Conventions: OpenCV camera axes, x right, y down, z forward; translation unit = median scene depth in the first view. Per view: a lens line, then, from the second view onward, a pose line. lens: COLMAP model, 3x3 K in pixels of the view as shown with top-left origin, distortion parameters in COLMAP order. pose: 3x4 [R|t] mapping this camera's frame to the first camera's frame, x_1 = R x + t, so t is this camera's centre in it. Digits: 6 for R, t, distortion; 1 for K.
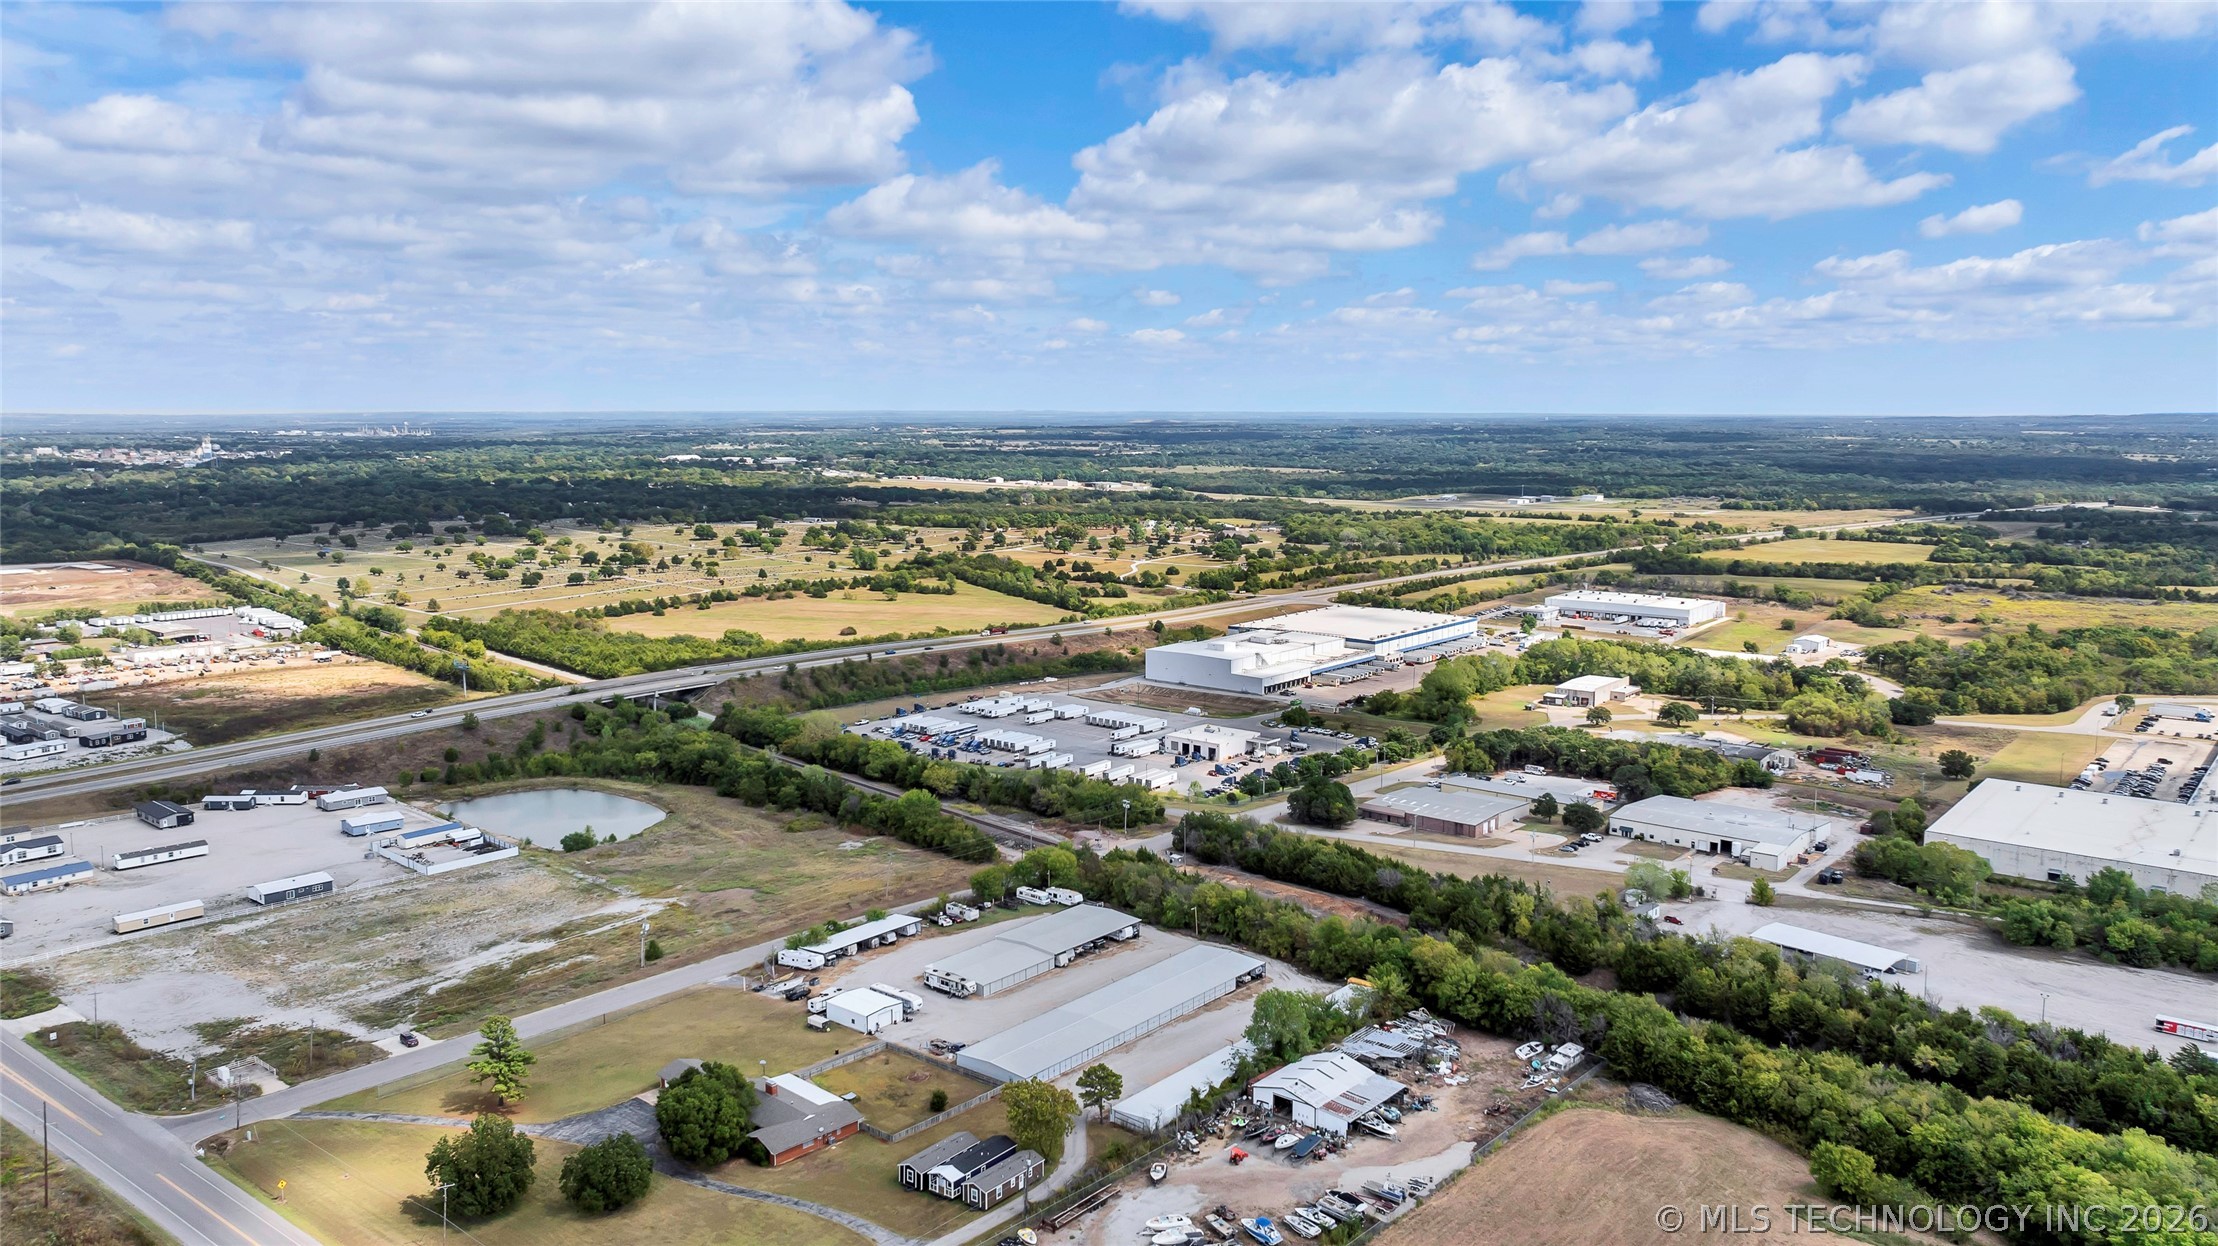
lens RADIAL K [[1590.0, 0, 1109.0], [0, 1590.0, 623.0], [0, 0, 1]] dist [-0.026189, -0.000789]
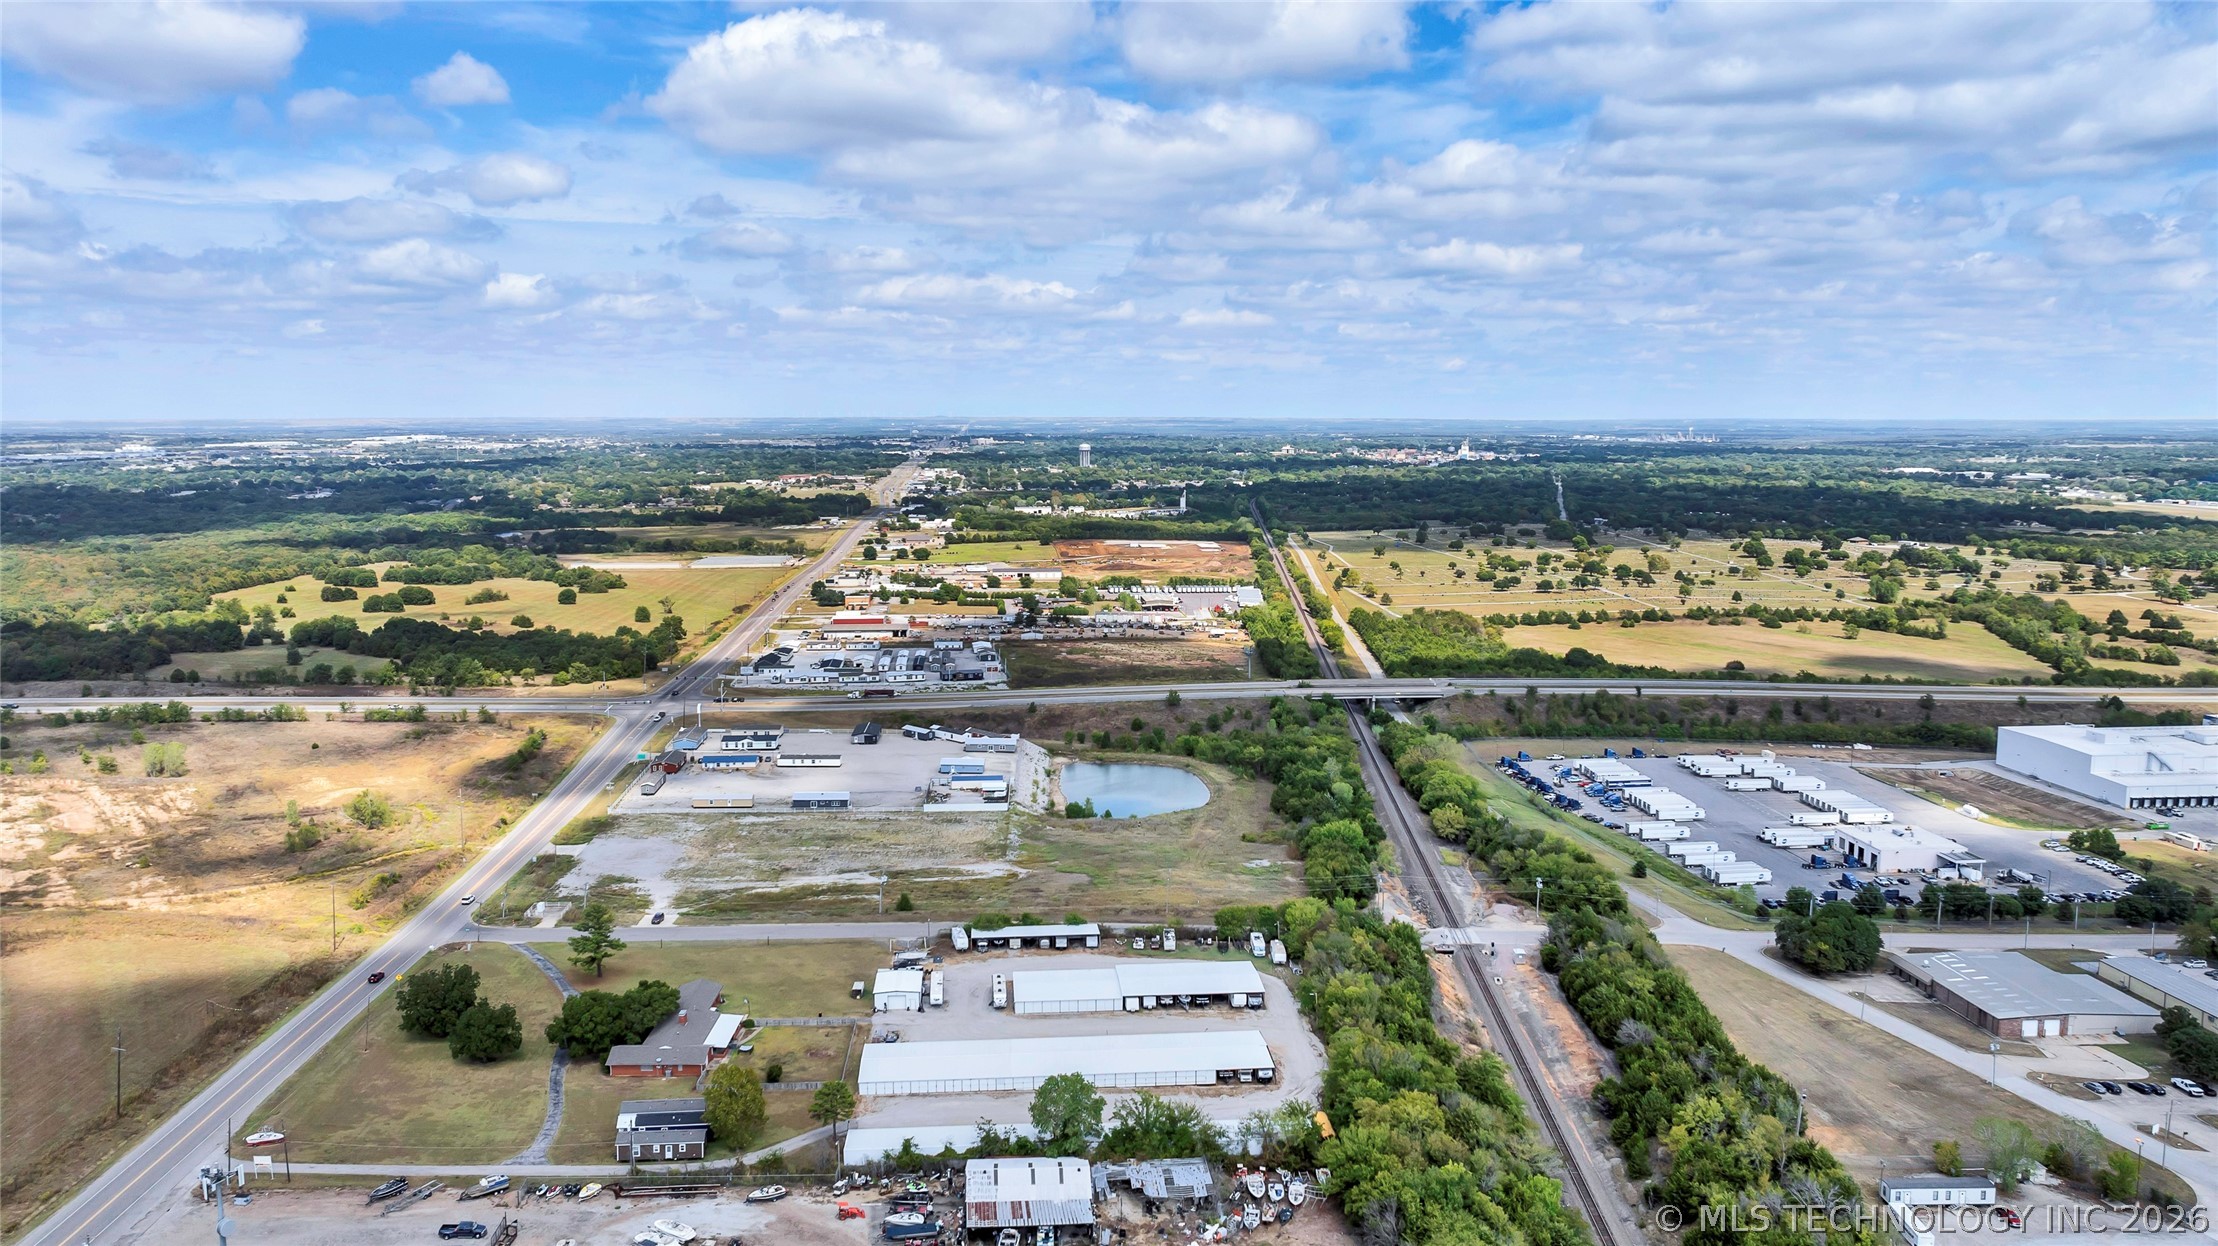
lens RADIAL K [[1591.9, 0, 1100.1], [0, 1591.9, 555.8], [0, 0, 1]] dist [-0.009251, -0.005382]
pose [[0.694800, 0.064068, -0.716343, 0.436721], [-0.097272, 0.995244, -0.005334, -0.032761], [0.712594, 0.073386, 0.697728, 0.216181]]
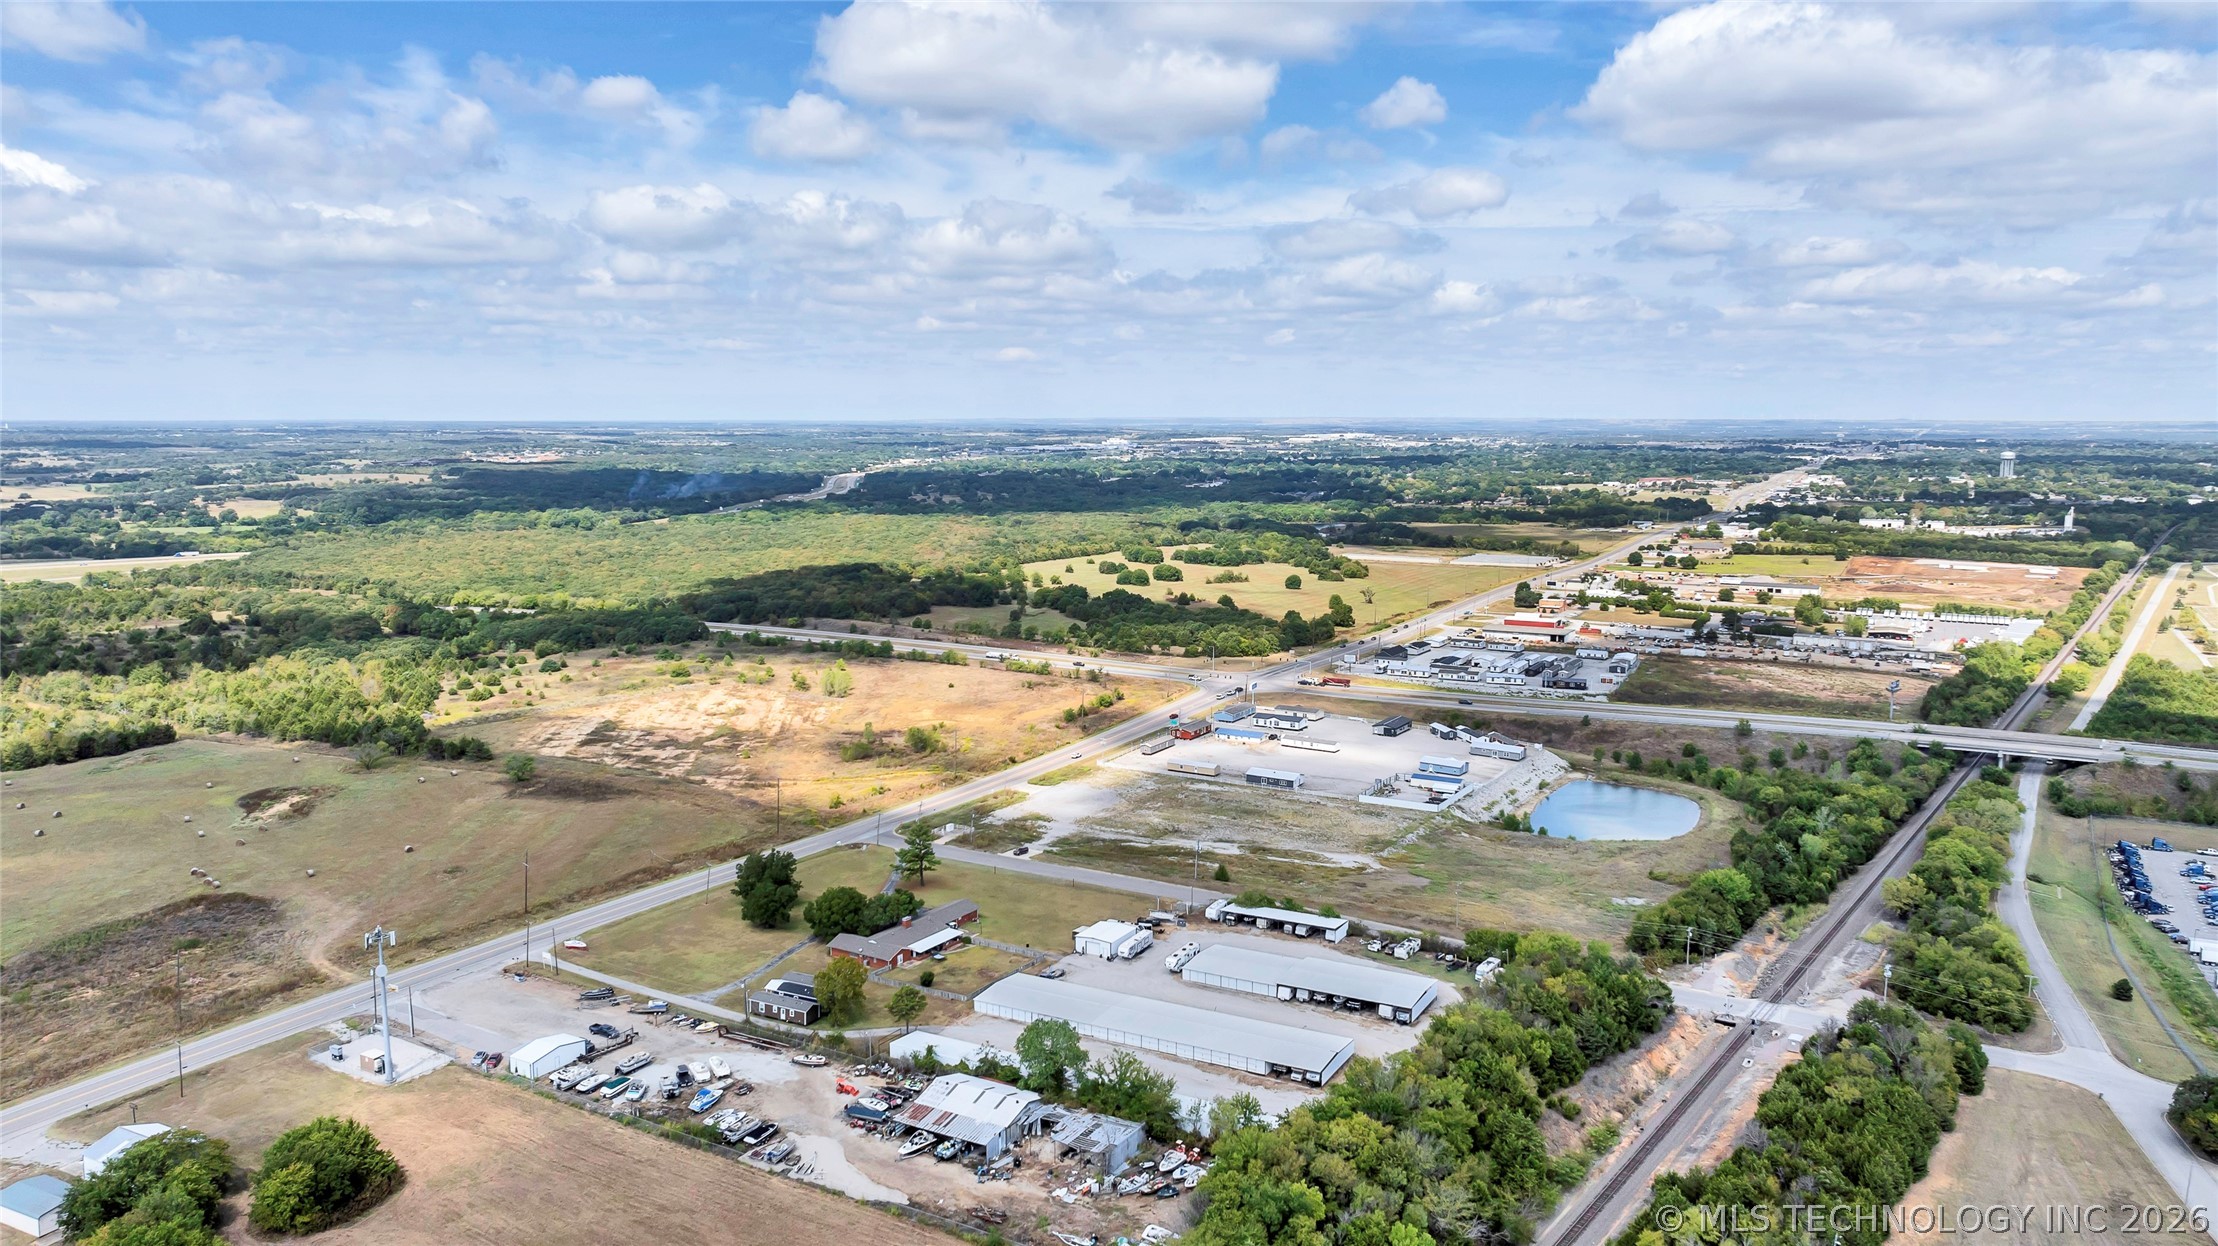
lens RADIAL K [[1575.0, 0, 1114.1], [0, 1575.0, 514.2], [0, 0, 1]] dist [-0.008335, -0.000848]
pose [[0.196394, 0.064329, -0.978413, 0.613695], [-0.137221, 0.989829, 0.037535, -0.069281], [0.970876, 0.126887, 0.203224, 0.471126]]
